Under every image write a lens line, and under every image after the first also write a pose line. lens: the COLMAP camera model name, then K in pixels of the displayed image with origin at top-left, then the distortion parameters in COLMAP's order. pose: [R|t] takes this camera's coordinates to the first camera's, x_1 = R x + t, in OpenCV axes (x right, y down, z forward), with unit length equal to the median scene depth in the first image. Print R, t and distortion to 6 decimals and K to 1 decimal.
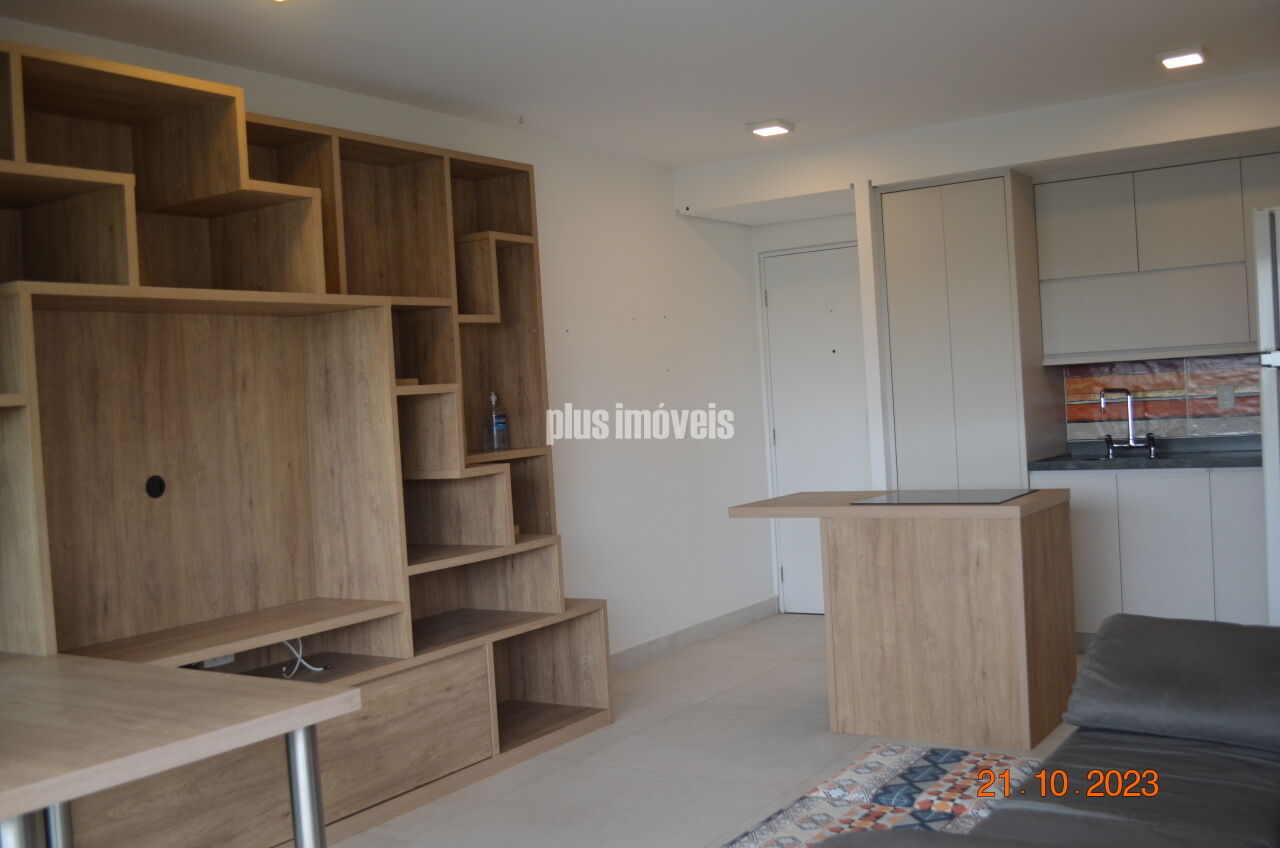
lens RADIAL K [[1278.1, 0, 652.4], [0, 1278.1, 424.9], [0, 0, 1]] dist [-0.063902, 0.006814]
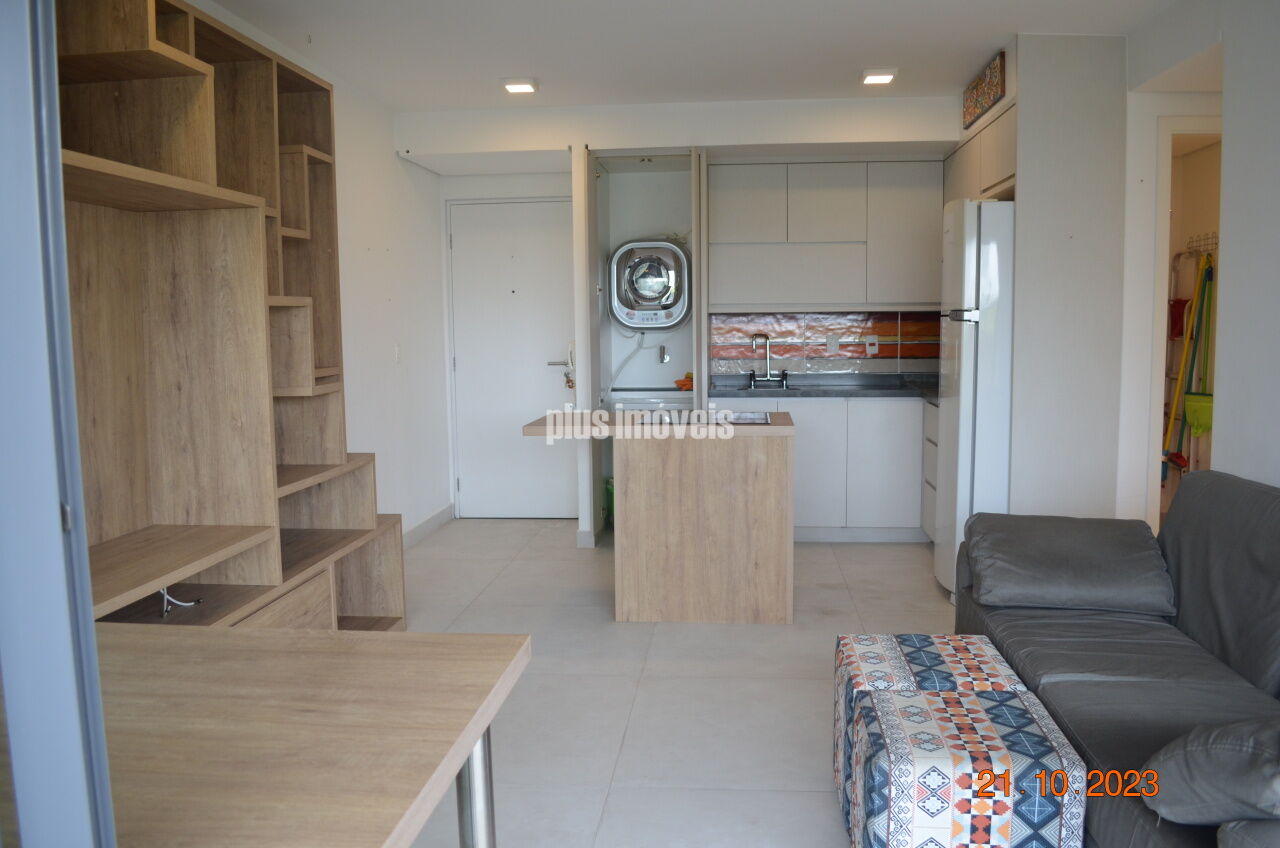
lens RADIAL K [[1004.9, 0, 651.6], [0, 1004.9, 425.8], [0, 0, 1]] dist [-0.083037, 0.015138]
pose [[0.885305, 0.001745, 0.465007, -0.278768], [-0.031398, 0.997935, 0.056034, 0.014389], [-0.463949, -0.064208, 0.883532, 0.217791]]
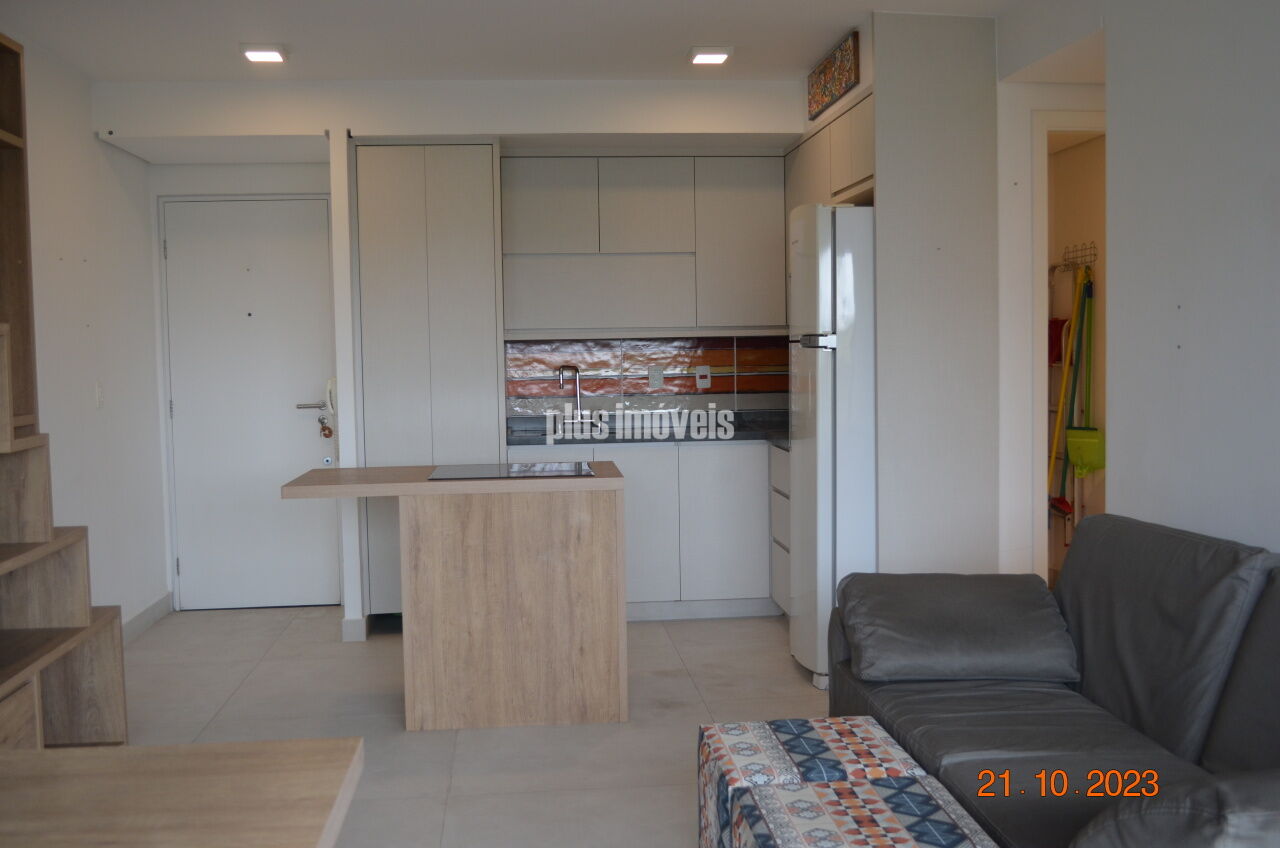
lens RADIAL K [[1278.1, 0, 652.4], [0, 1278.1, 424.9], [0, 0, 1]] dist [-0.063902, 0.006814]
pose [[0.780061, 0.007393, 0.625660, -0.321494], [-0.014940, 0.999865, 0.006813, 0.015760], [-0.625525, -0.014662, 0.780066, 0.207560]]
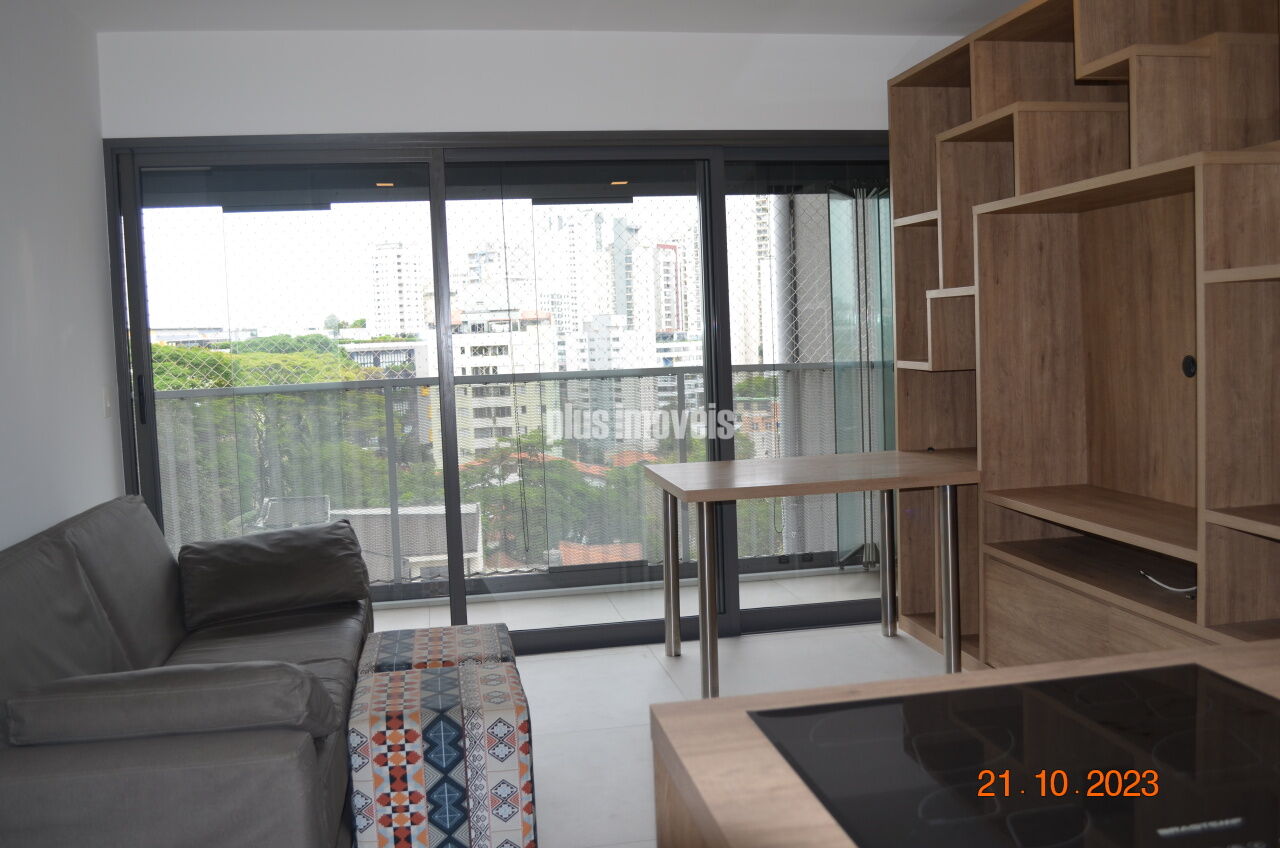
lens RADIAL K [[1195.0, 0, 658.8], [0, 1195.0, 422.2], [0, 0, 1]] dist [-0.066265, 0.003125]
pose [[-0.719025, 0.141721, -0.680381, 0.498224], [0.066274, 0.988508, 0.135865, -0.056257], [0.691817, 0.052599, -0.720154, 1.235336]]
